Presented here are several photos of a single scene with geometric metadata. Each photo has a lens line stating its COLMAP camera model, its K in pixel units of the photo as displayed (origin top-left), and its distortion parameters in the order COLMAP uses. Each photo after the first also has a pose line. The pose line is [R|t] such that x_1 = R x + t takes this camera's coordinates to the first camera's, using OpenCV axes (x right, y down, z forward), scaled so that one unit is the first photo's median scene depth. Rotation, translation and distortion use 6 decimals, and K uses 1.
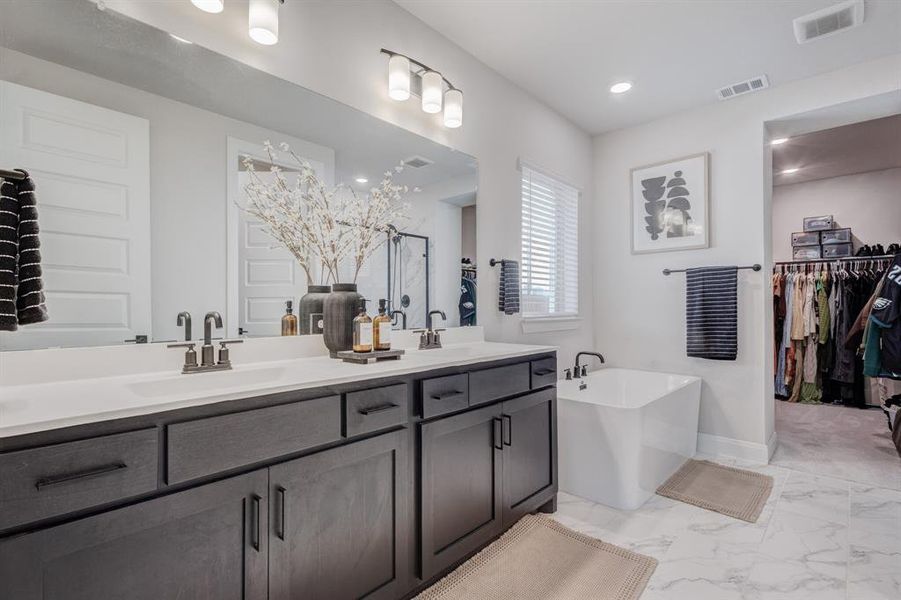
lens RADIAL K [[426.4, 0, 447.2], [0, 426.4, 302.0], [0, 0, 1]] dist [0.003689, -0.000743]
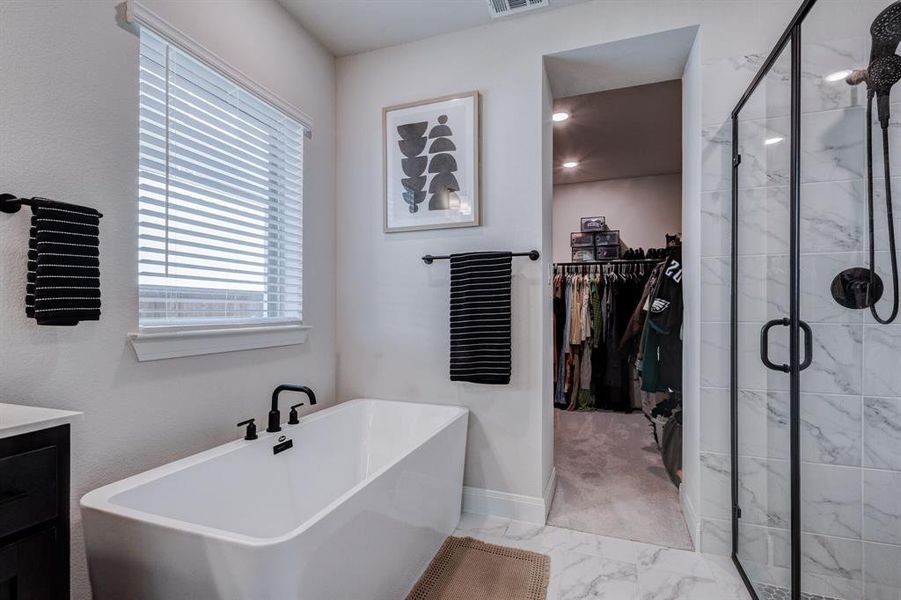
lens RADIAL K [[419.9, 0, 448.3], [0, 419.9, 304.1], [0, 0, 1]] dist [0.004325, 0.000055]
pose [[0.921359, 0.007513, 0.388641, 0.255441], [-0.006458, 0.999971, -0.004020, 0.005121], [-0.388660, 0.001194, 0.921381, 0.324865]]
